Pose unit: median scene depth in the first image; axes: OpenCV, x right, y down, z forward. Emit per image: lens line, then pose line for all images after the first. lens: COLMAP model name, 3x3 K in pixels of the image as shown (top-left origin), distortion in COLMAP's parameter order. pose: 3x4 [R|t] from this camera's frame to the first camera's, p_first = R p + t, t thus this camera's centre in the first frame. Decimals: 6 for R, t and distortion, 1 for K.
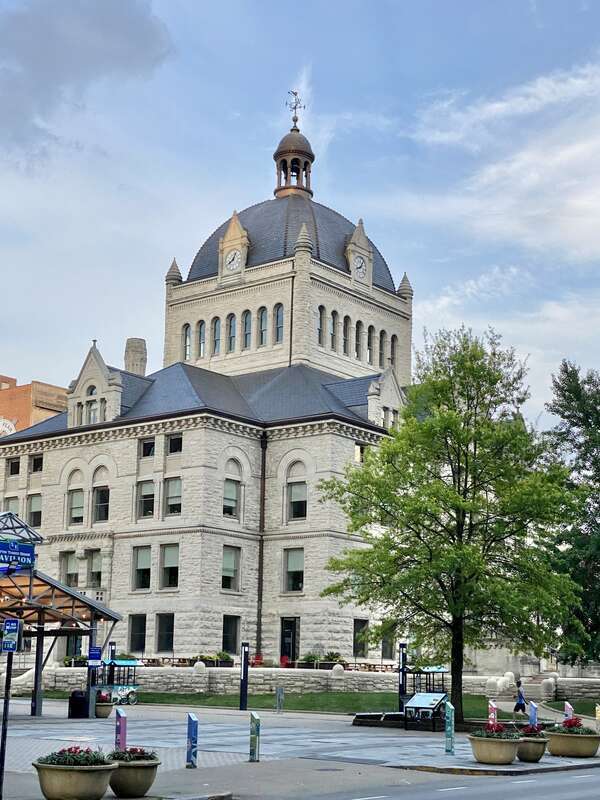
lens RADIAL K [[1230.8, 0, 297.4], [0, 1230.8, 515.8], [0, 0, 1]] dist [0.164305, -0.233630]
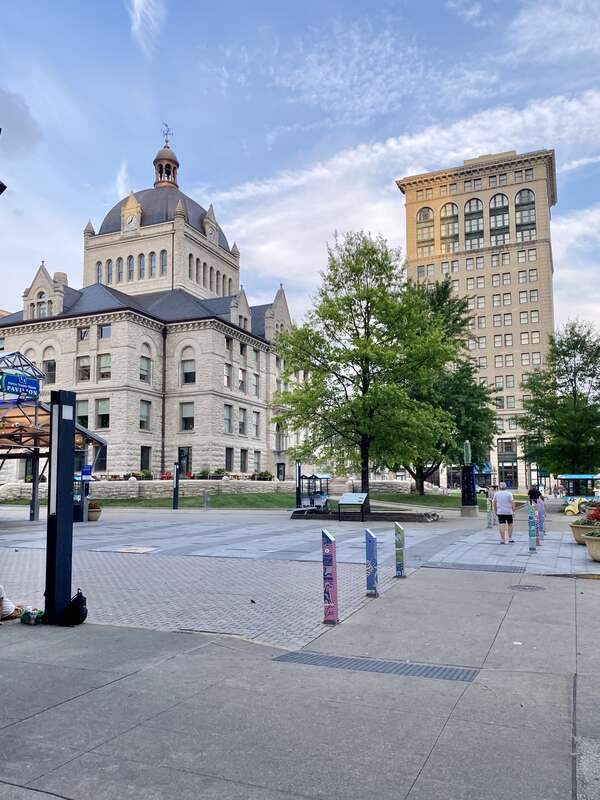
lens RADIAL K [[629.2, 0, 297.4], [0, 629.2, 419.4], [0, 0, 1]] dist [0.119381, -0.209580]
pose [[0.964214, -0.002089, 0.265119, -0.077471], [-0.005464, 0.999600, 0.027746, 0.024230], [-0.265071, -0.028202, 0.963816, 0.194759]]
